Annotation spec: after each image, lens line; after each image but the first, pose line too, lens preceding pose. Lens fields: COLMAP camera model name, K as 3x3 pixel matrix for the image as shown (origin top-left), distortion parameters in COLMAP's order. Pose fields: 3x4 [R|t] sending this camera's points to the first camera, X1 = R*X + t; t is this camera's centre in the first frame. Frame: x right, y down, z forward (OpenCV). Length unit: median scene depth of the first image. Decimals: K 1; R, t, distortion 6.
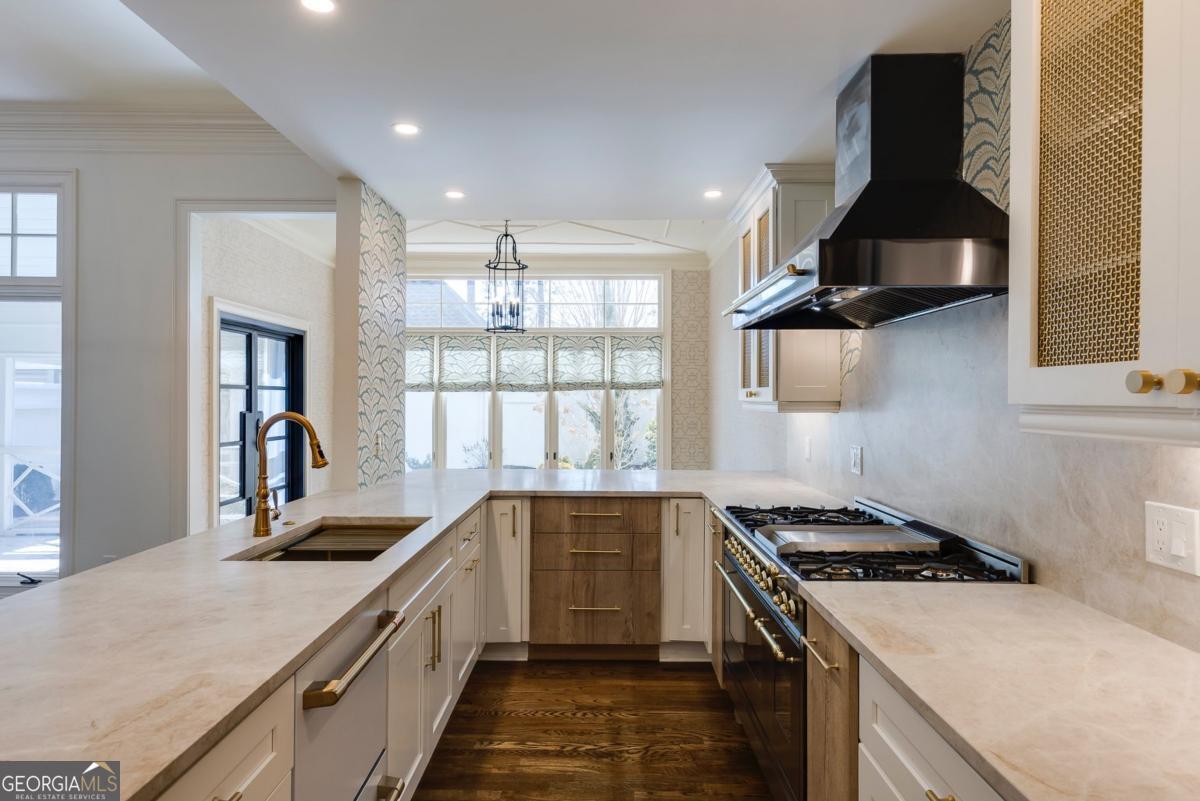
lens RADIAL K [[693.3, 0, 600.0], [0, 693.3, 400.5], [0, 0, 1]] dist [0.002927, -0.000056]
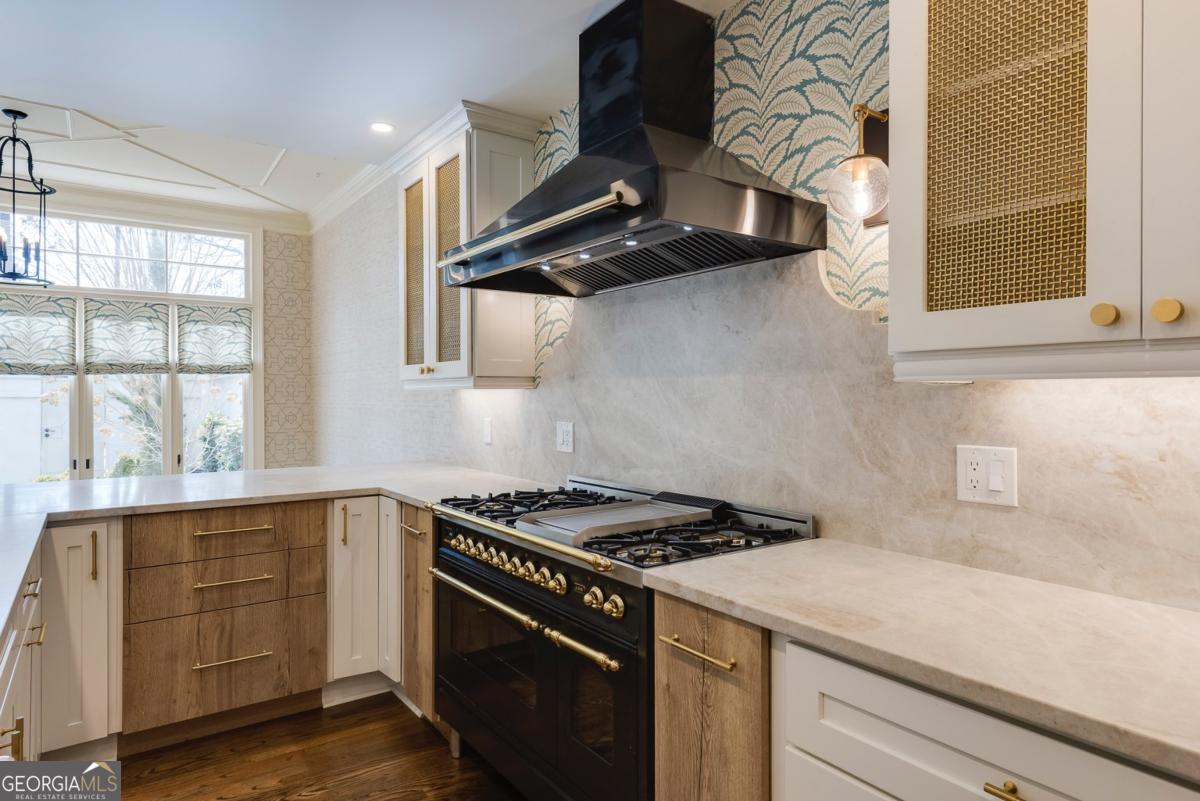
lens RADIAL K [[693.3, 0, 600.0], [0, 693.3, 400.5], [0, 0, 1]] dist [0.002927, -0.000056]
pose [[0.805382, -0.009506, 0.592680, -0.134880], [0.007408, 0.999955, 0.005972, 0.027932], [-0.592710, -0.000419, 0.805416, 0.197752]]
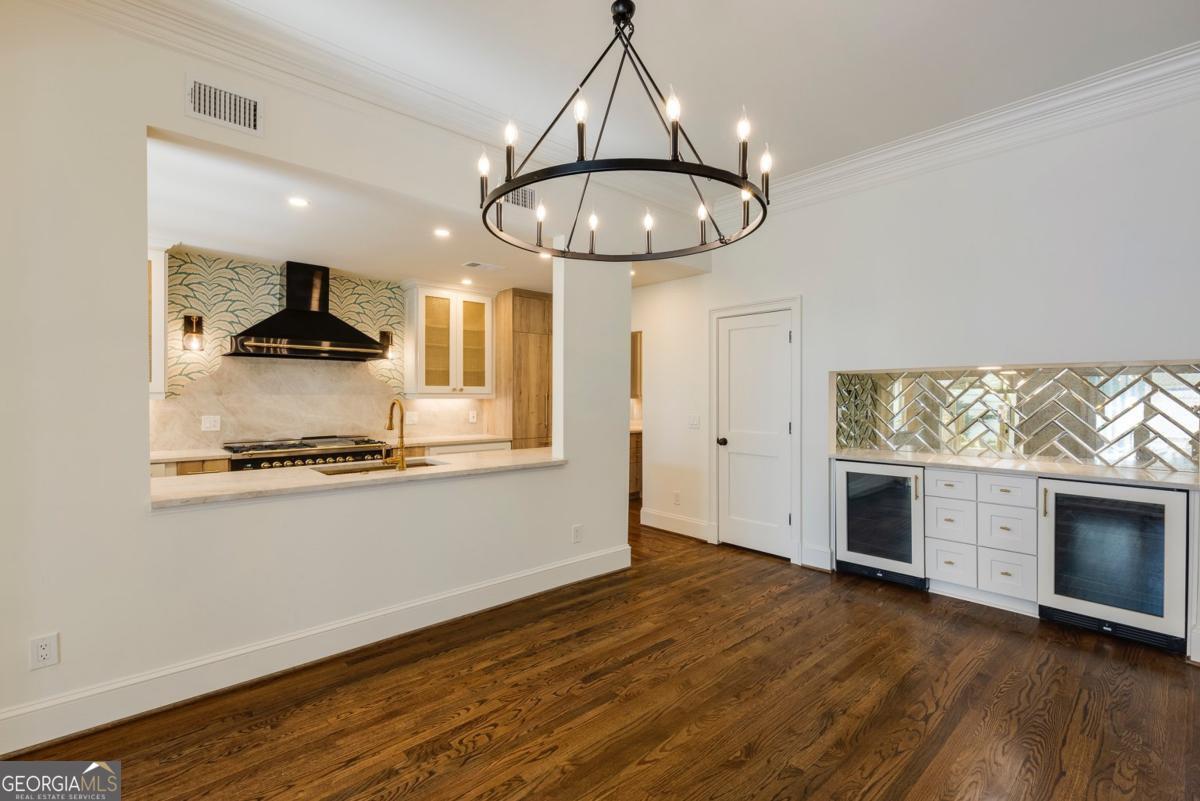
lens RADIAL K [[535.9, 0, 600.0], [0, 535.9, 400.5], [0, 0, 1]] dist [0.001470, 0.000351]
pose [[-0.674197, -0.009510, 0.738491, -1.300917], [0.001038, 0.999904, 0.013824, 0.004147], [-0.738551, 0.010087, -0.674122, 1.111398]]
